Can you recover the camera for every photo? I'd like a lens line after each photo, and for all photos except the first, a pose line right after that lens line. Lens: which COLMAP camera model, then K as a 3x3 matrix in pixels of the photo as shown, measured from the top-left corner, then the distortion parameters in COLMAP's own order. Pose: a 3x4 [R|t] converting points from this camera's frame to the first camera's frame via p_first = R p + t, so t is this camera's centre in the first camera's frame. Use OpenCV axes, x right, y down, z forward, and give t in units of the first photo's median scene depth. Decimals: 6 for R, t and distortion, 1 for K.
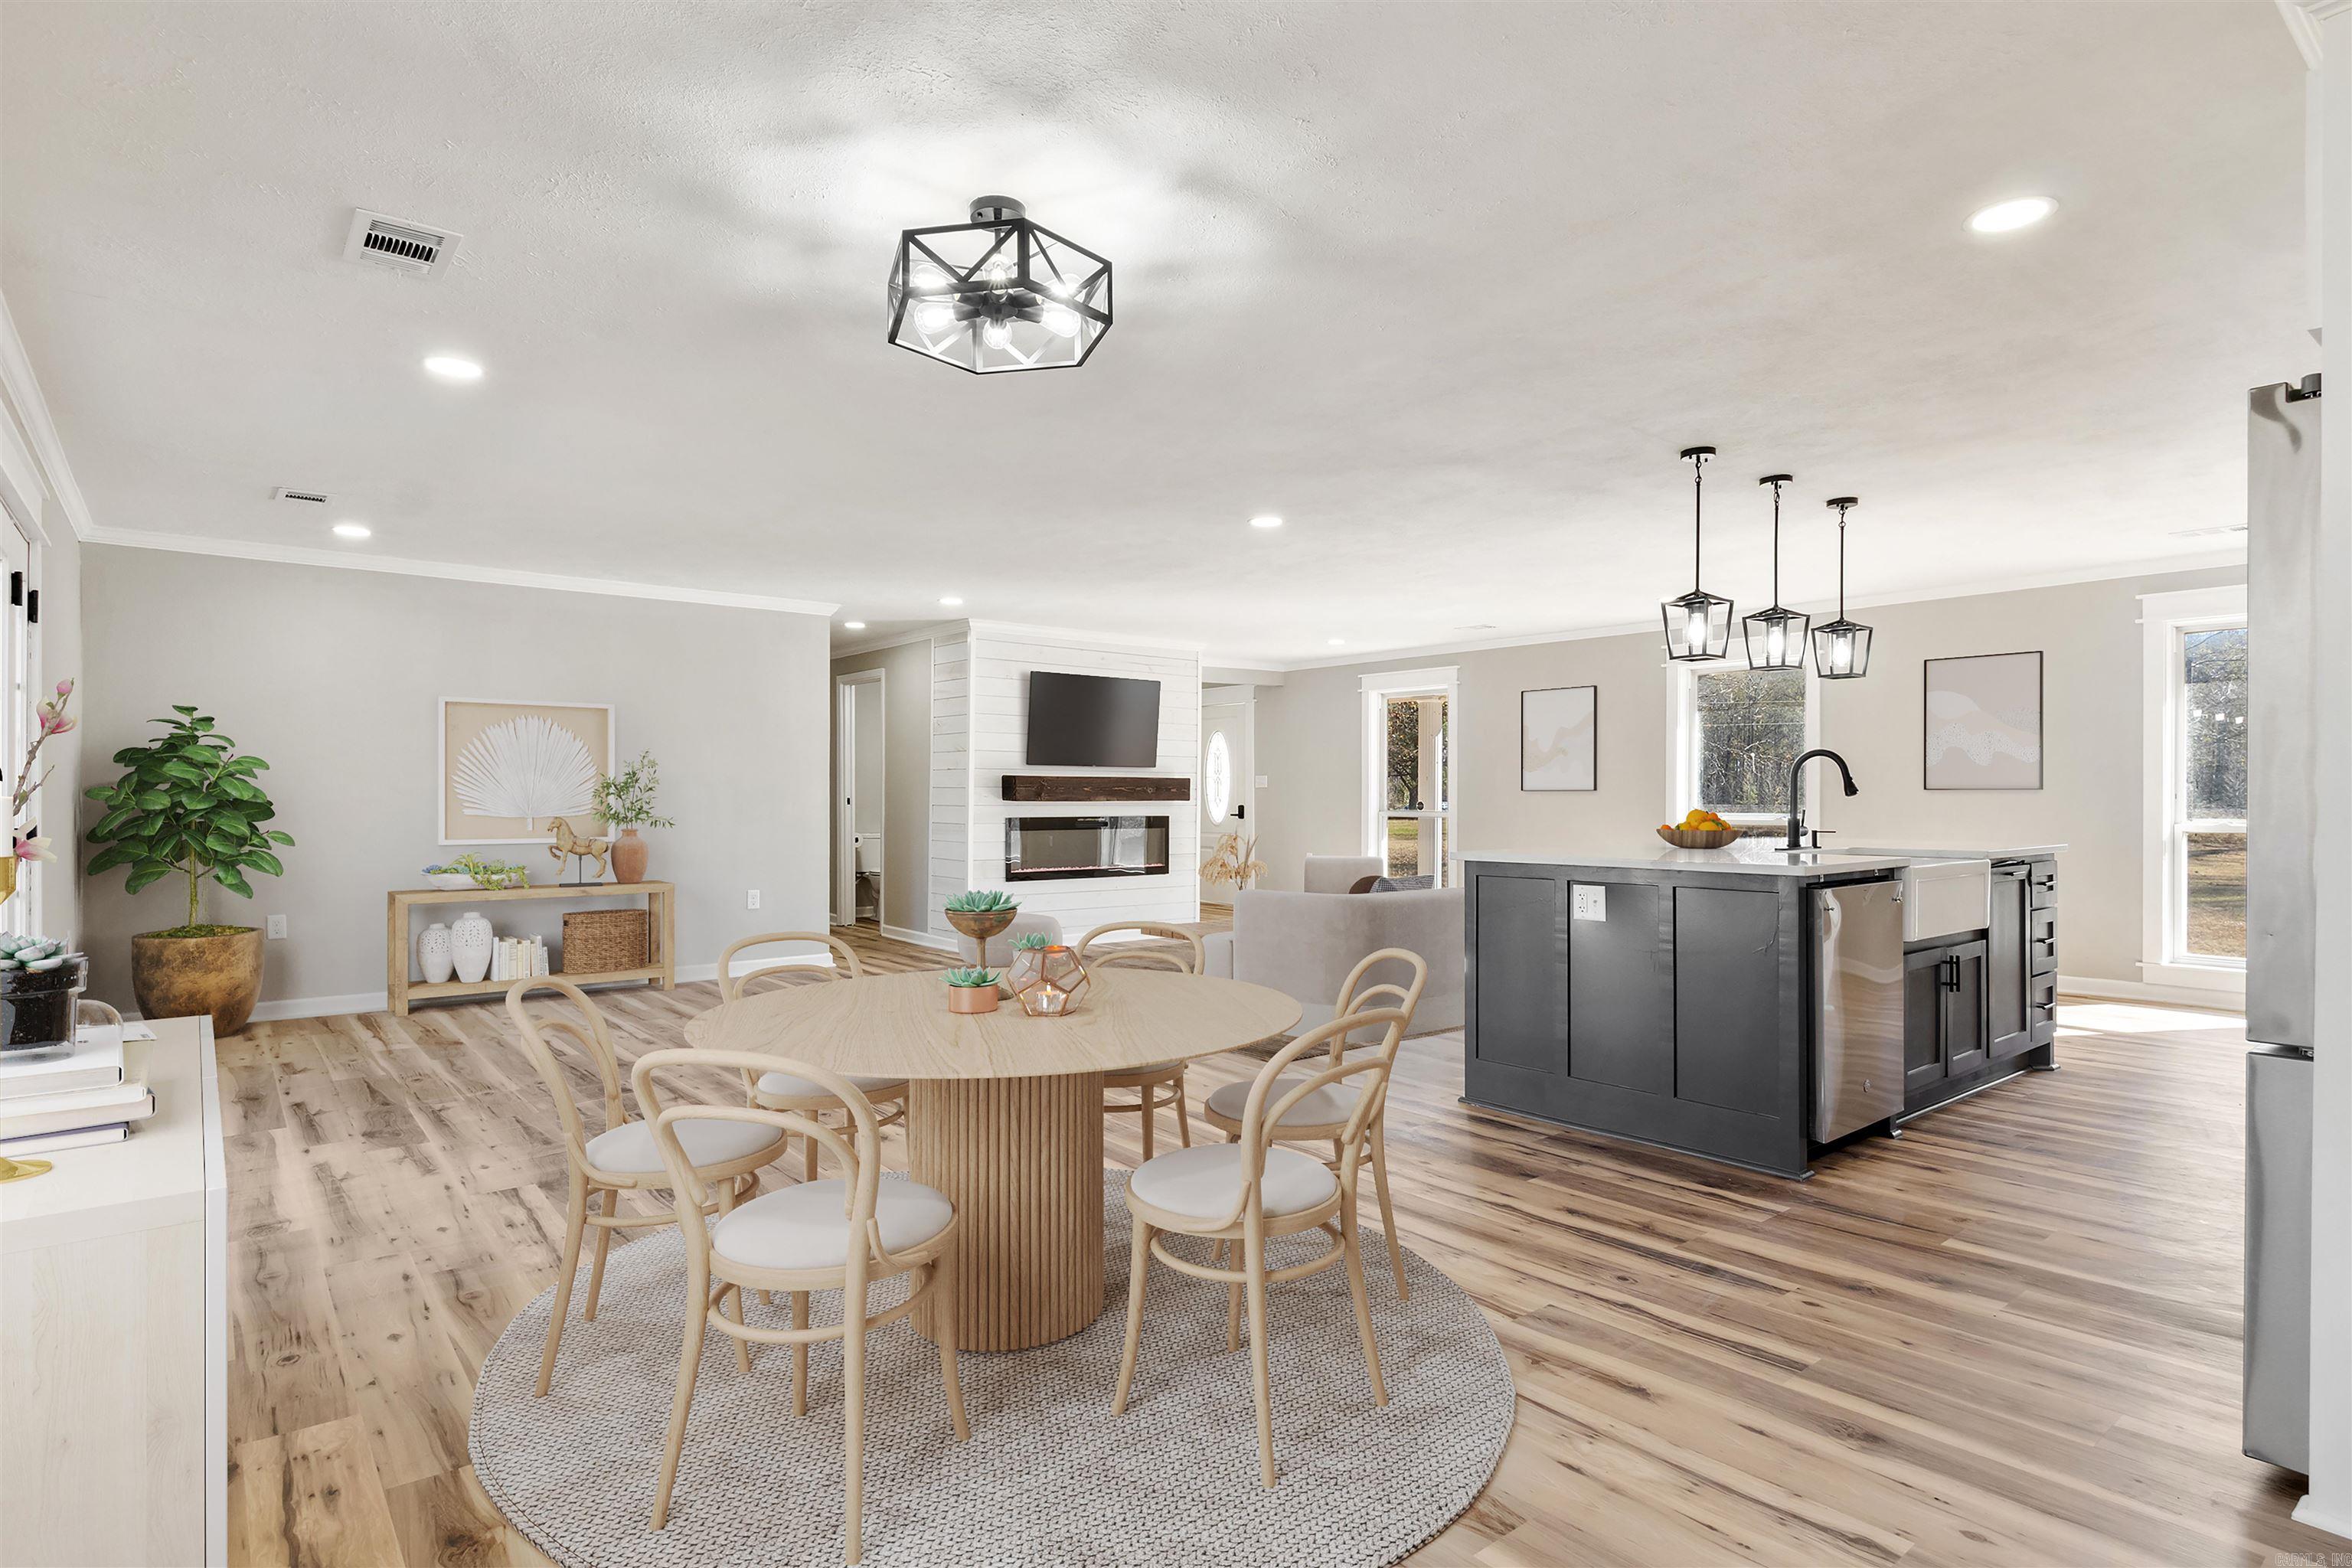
lens RADIAL K [[1220.3, 0, 1177.8], [0, 1220.3, 797.8], [0, 0, 1]] dist [0.001062, -0.001950]
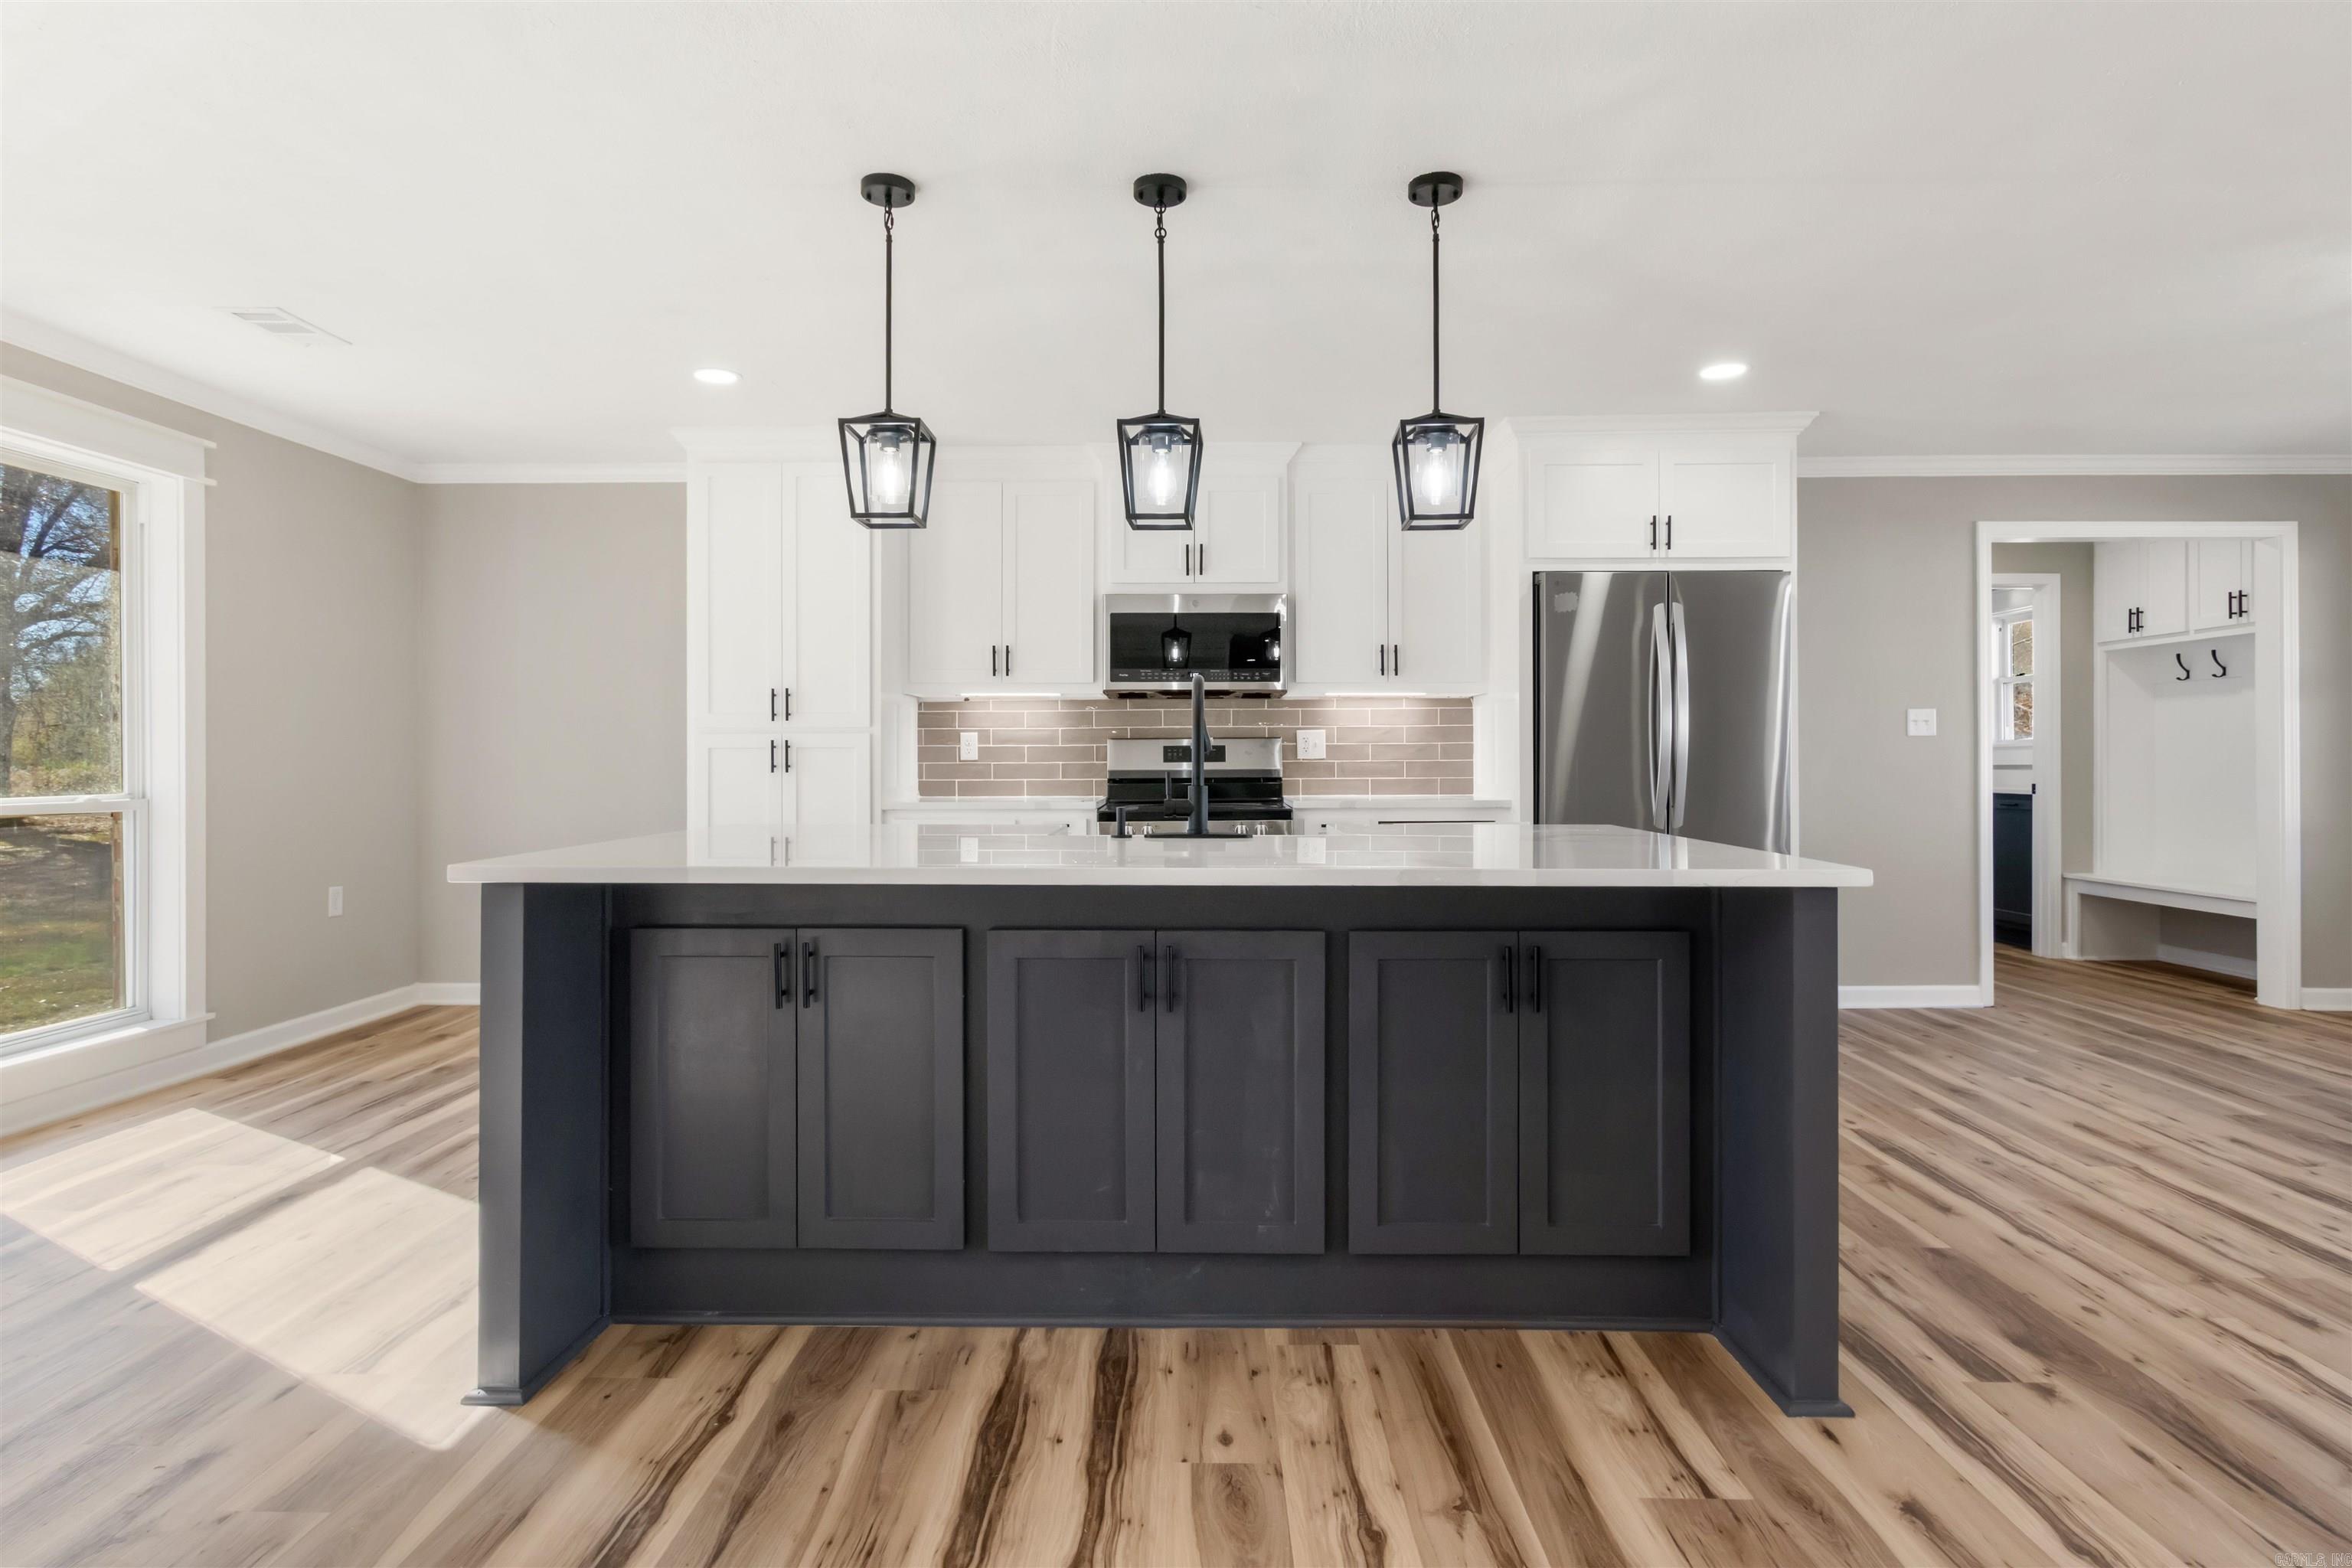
lens RADIAL K [[1220.3, 0, 1166.2], [0, 1220.3, 760.0], [0, 0, 1]] dist [0.001062, -0.001950]
pose [[-0.761391, -0.001545, 0.648291, 0.154598], [0.001815, 0.999988, 0.004516, 0.001312], [-0.648290, 0.004615, -0.761379, 1.785073]]
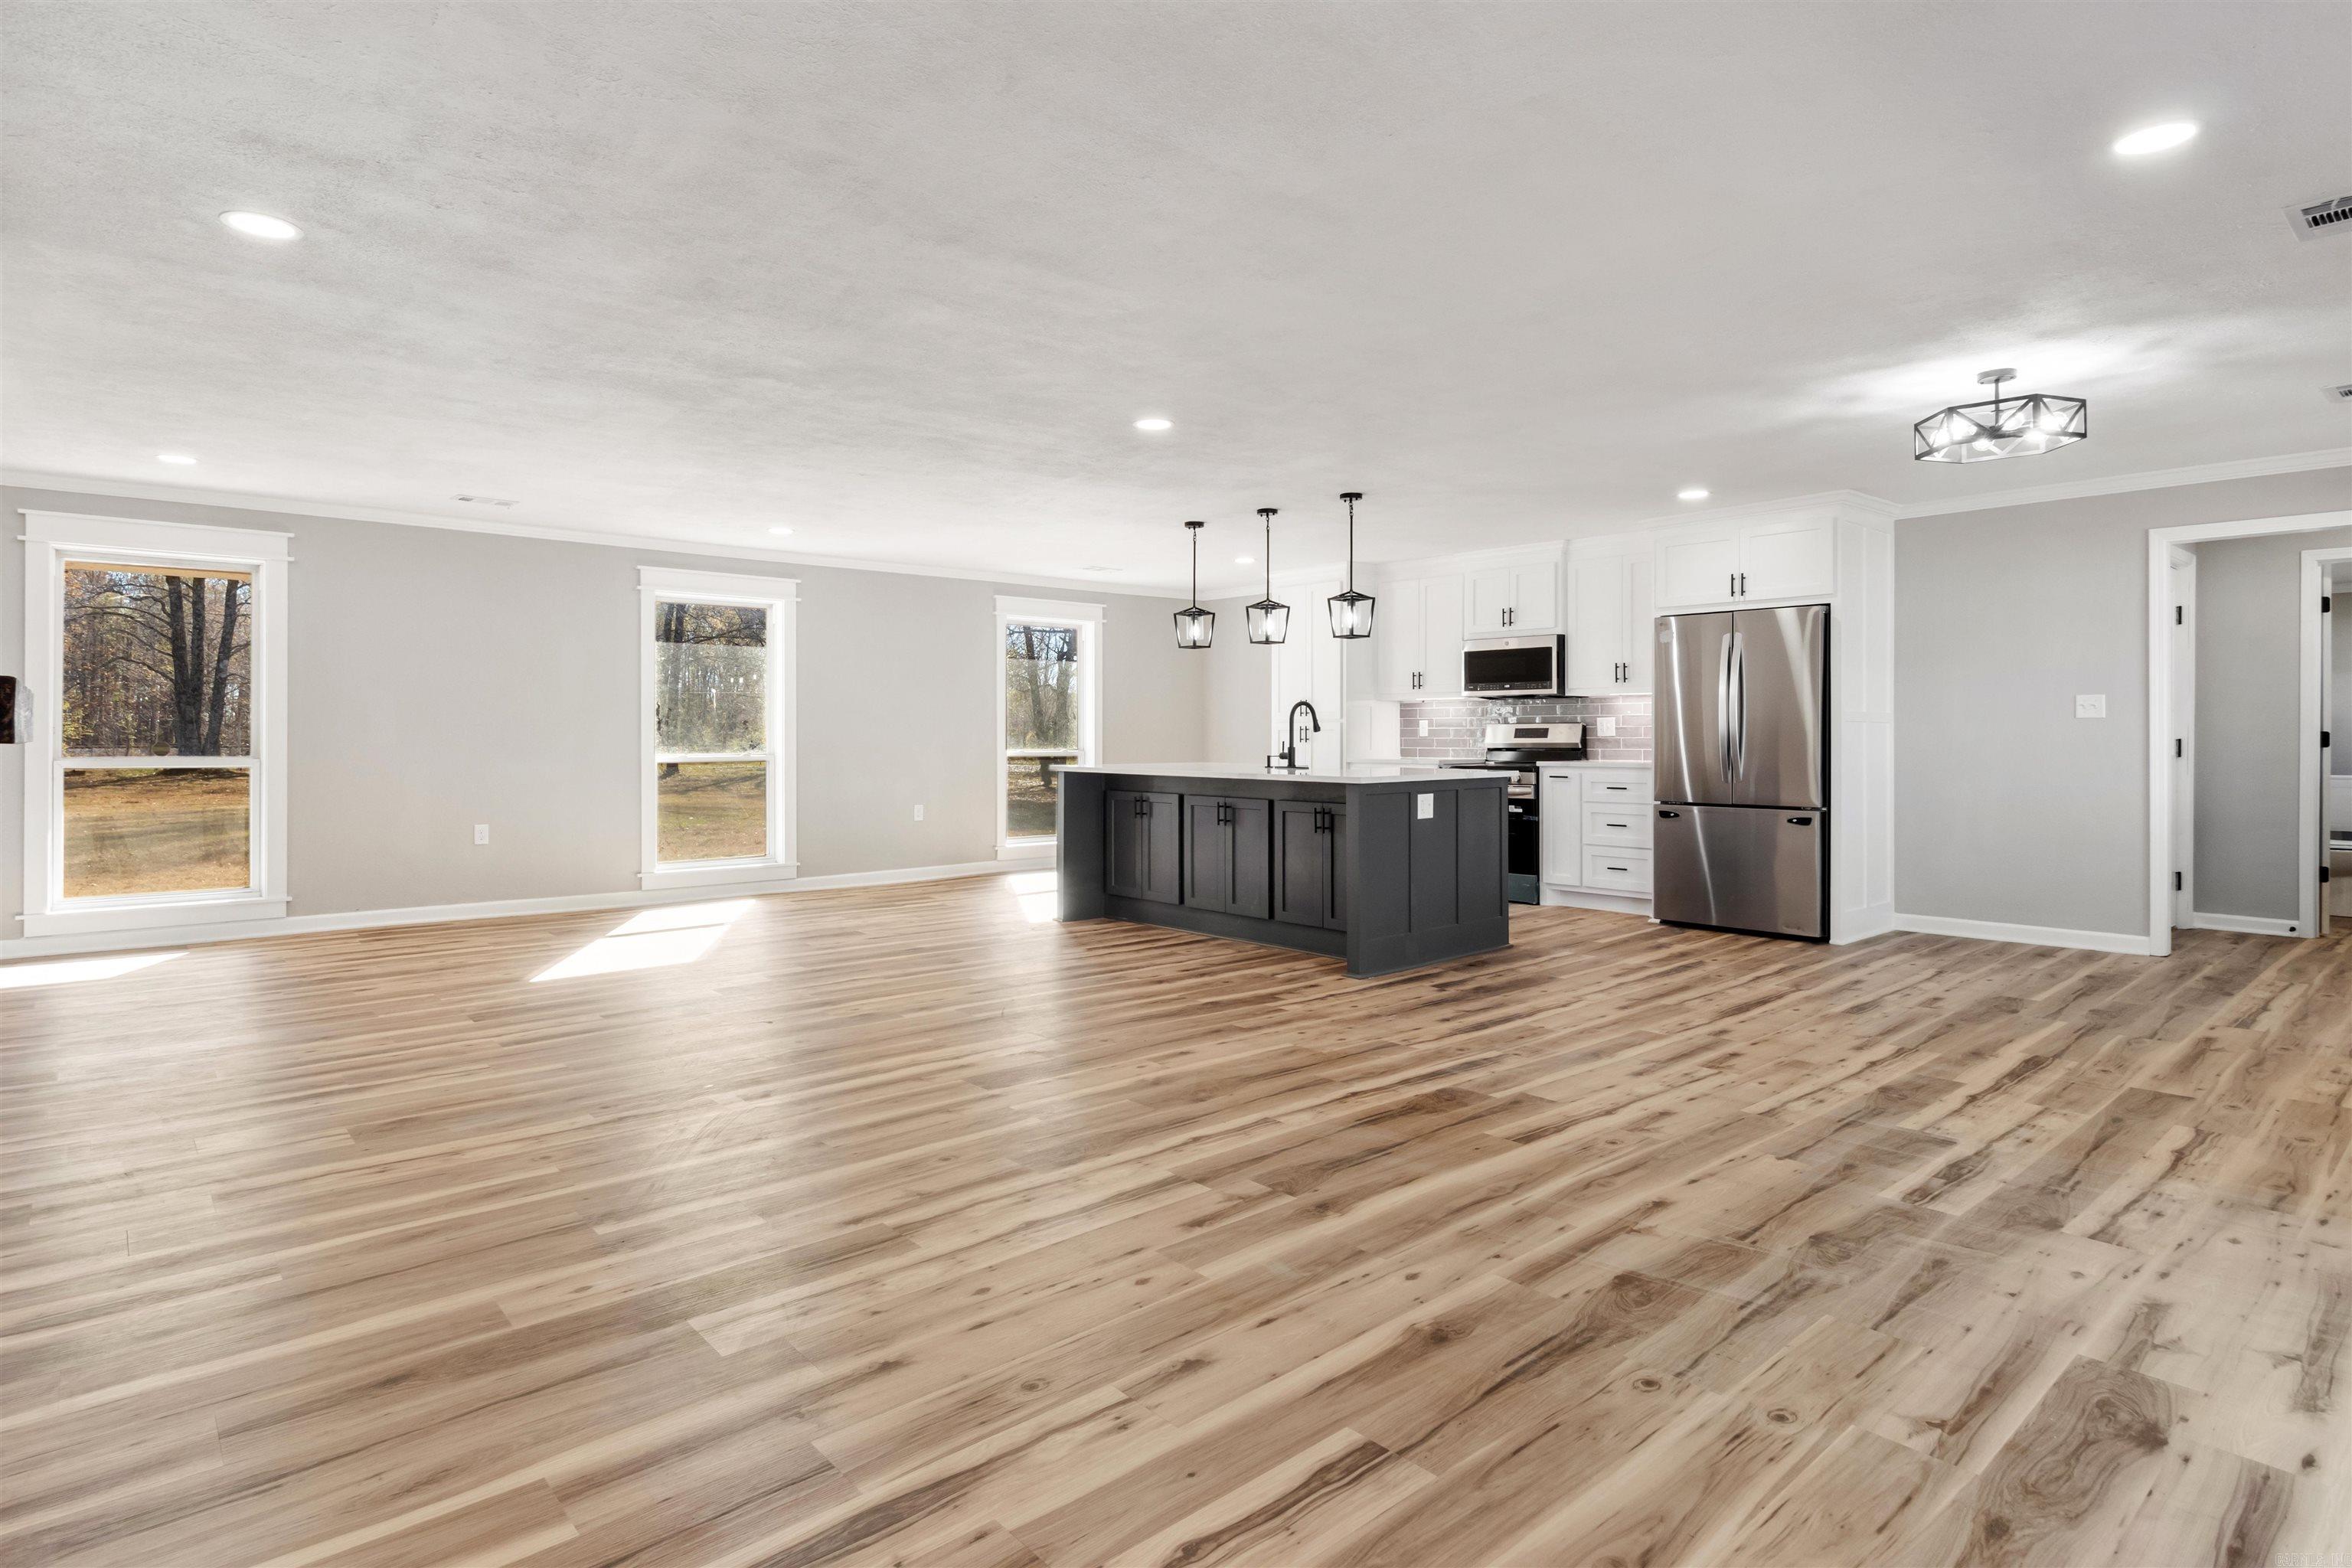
lens RADIAL K [[1220.3, 0, 1169.6], [0, 1220.3, 736.2], [0, 0, 1]] dist [0.001062, -0.001950]
pose [[-0.037176, -0.002481, 0.999306, -1.173425], [0.002168, 0.999994, 0.002564, -0.000610], [-0.999306, 0.002262, -0.037171, 1.461864]]
